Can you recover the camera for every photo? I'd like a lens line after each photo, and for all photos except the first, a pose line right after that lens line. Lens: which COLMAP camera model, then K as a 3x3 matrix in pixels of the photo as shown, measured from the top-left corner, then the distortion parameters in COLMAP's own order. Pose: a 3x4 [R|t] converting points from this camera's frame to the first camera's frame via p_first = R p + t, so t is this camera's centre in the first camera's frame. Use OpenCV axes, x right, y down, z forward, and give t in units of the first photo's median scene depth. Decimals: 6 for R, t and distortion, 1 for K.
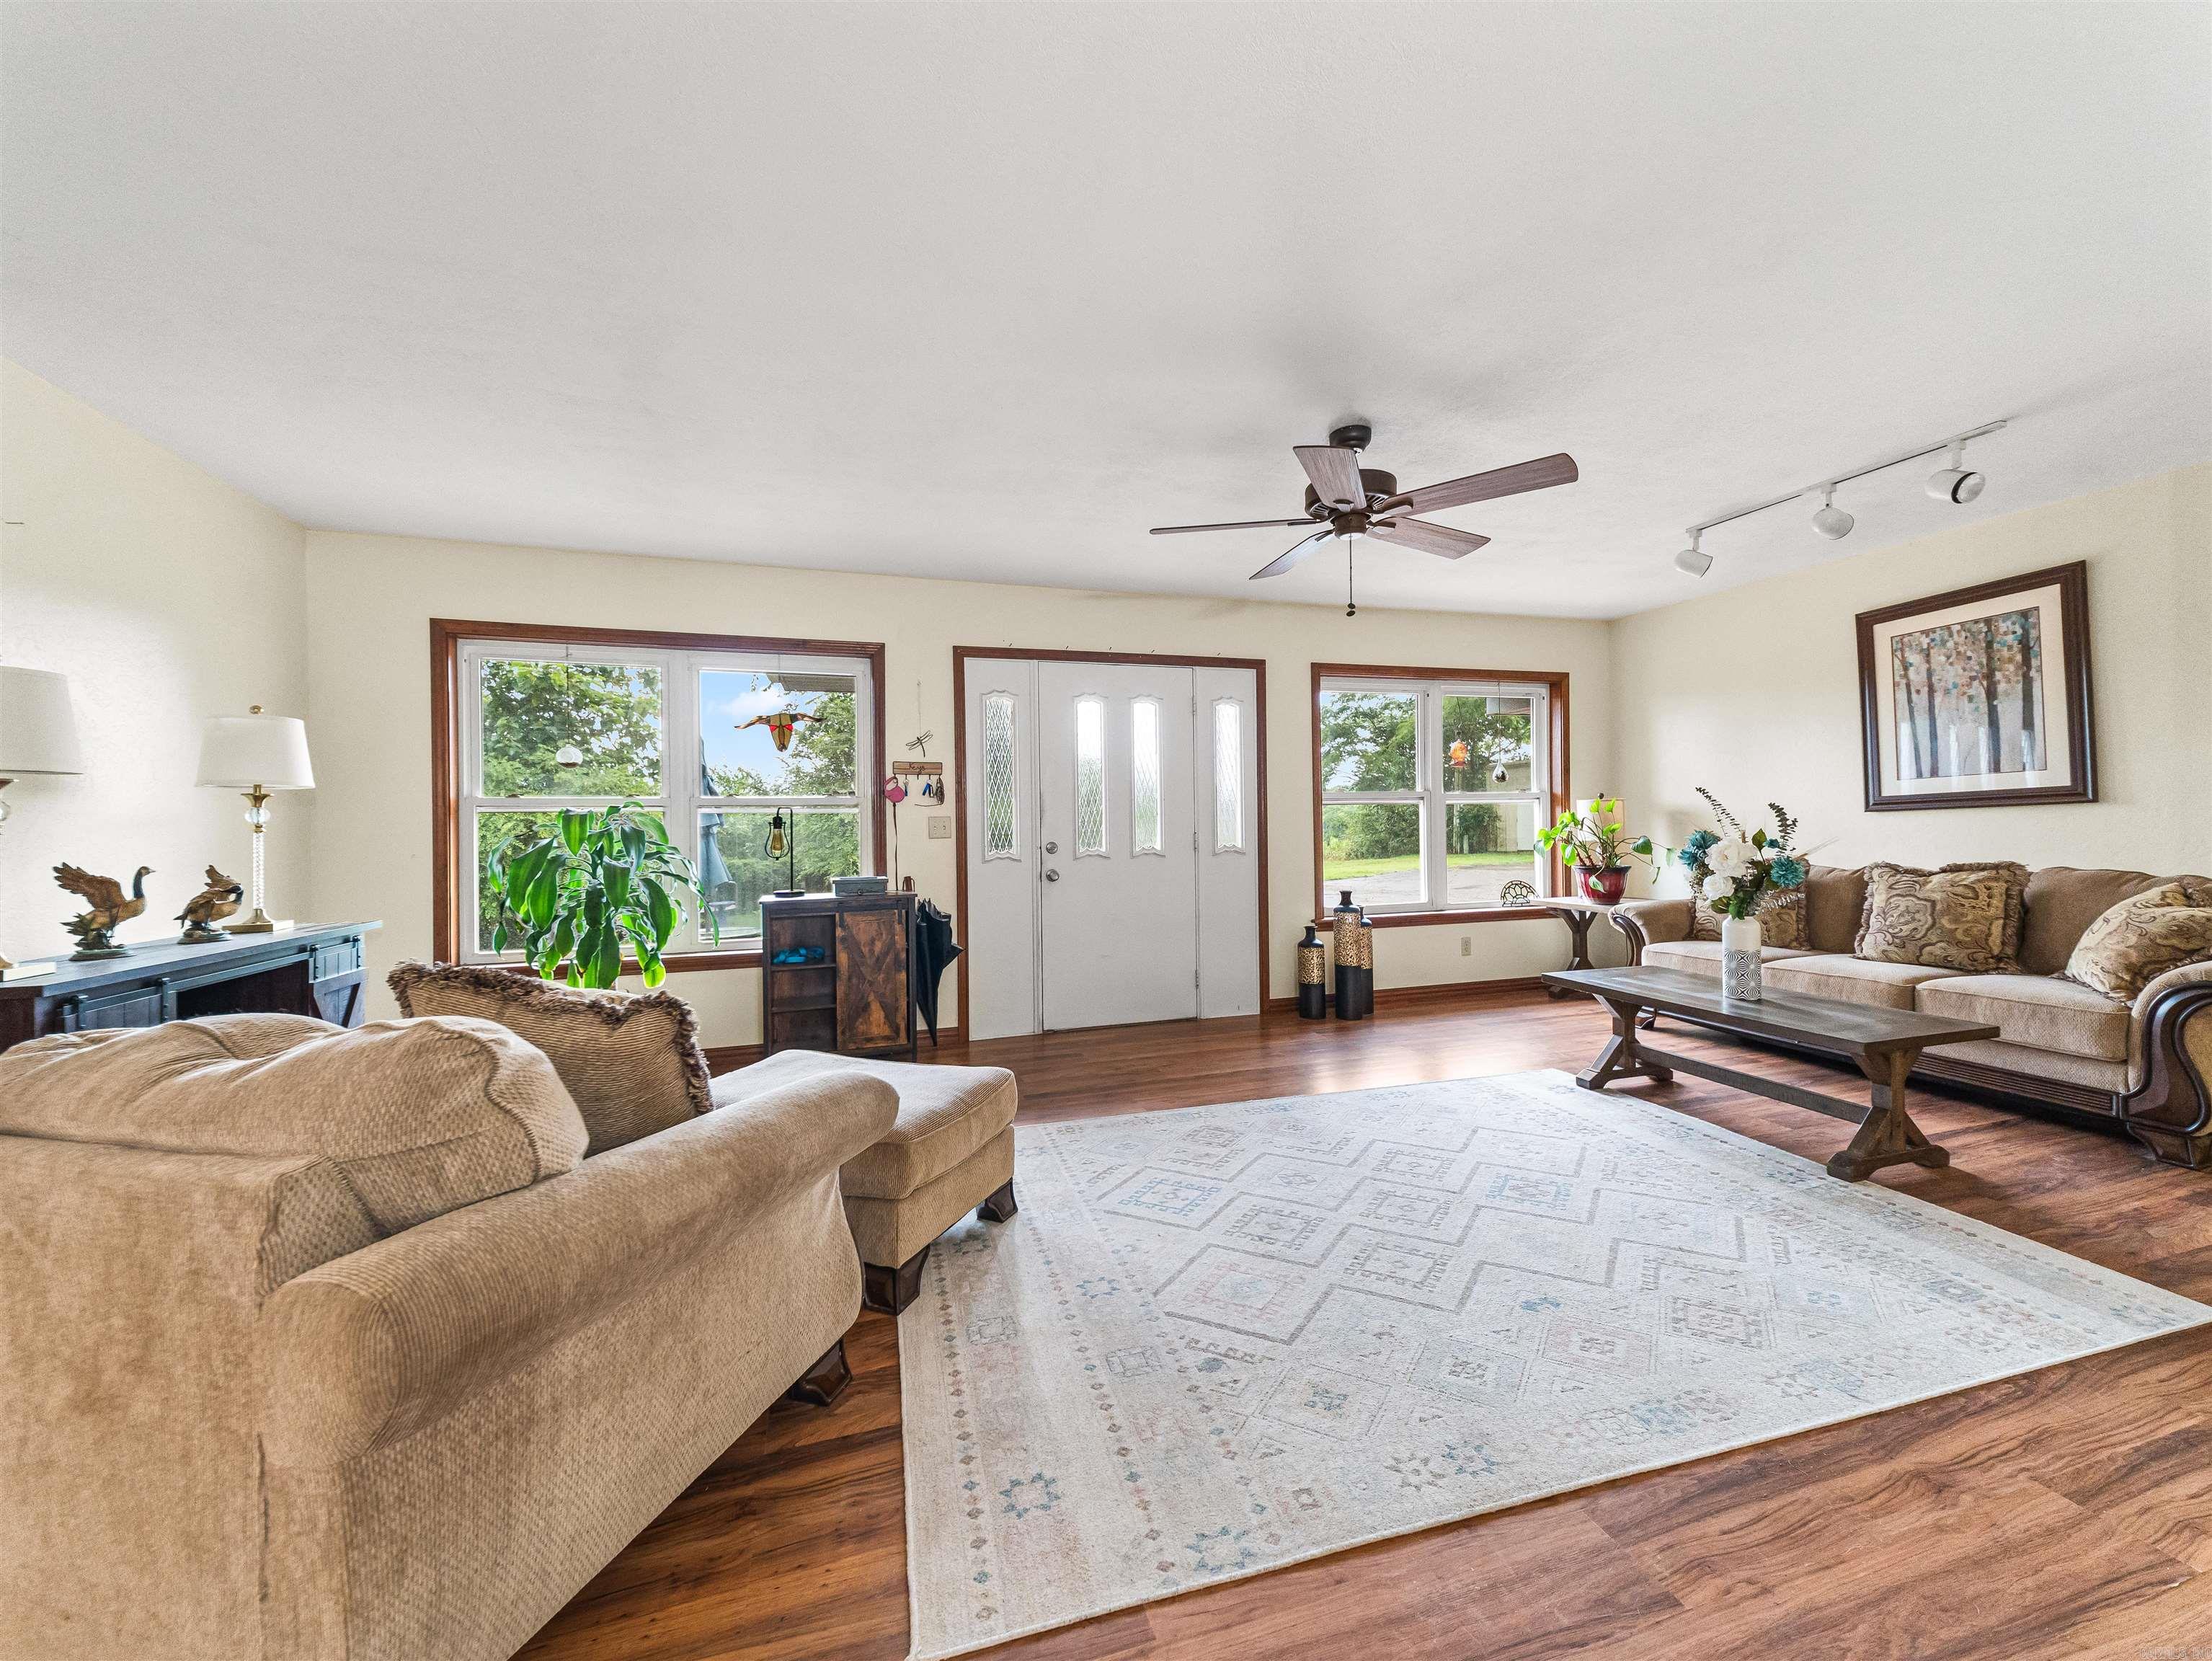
lens RADIAL K [[852.1, 0, 1110.0], [0, 852.1, 822.2], [0, 0, 1]] dist [0.032738, -0.012116]
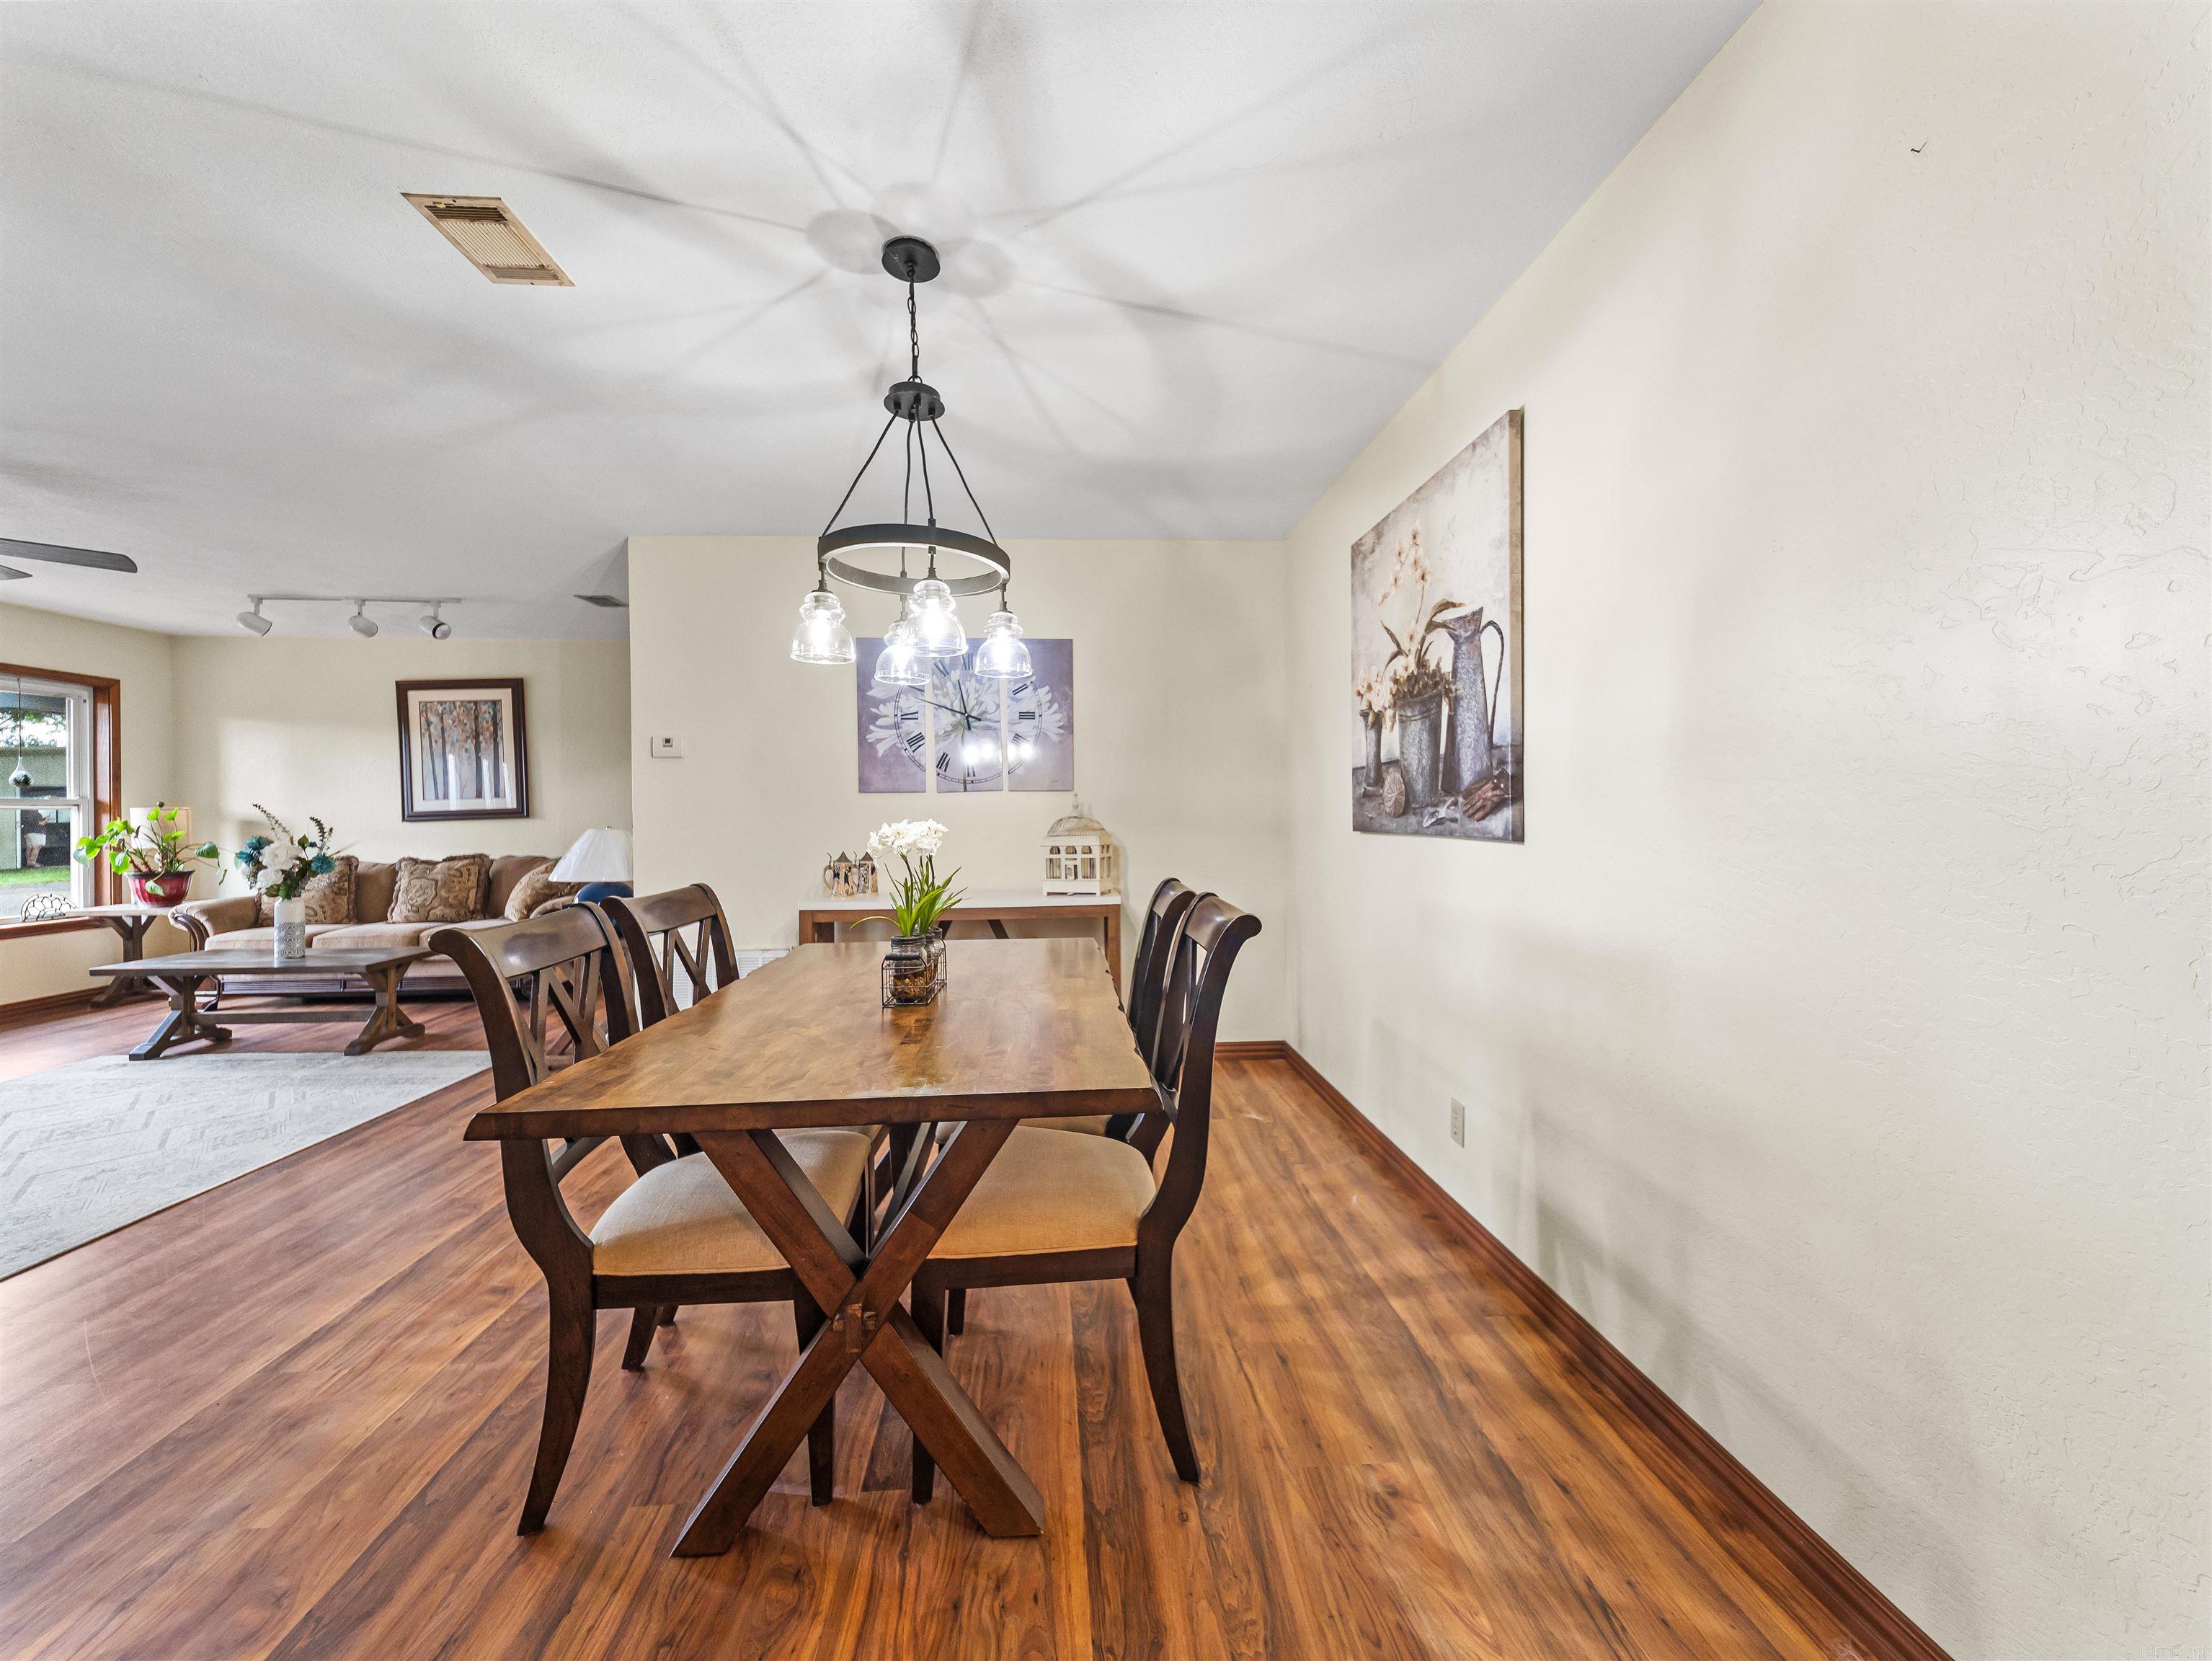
lens RADIAL K [[852.1, 0, 1110.0], [0, 852.1, 822.2], [0, 0, 1]] dist [0.032738, -0.012116]
pose [[0.222476, 0.005468, 0.974923, -0.281932], [0.001907, 0.999980, -0.006044, -0.001160], [-0.974936, 0.003204, 0.222461, -0.498455]]
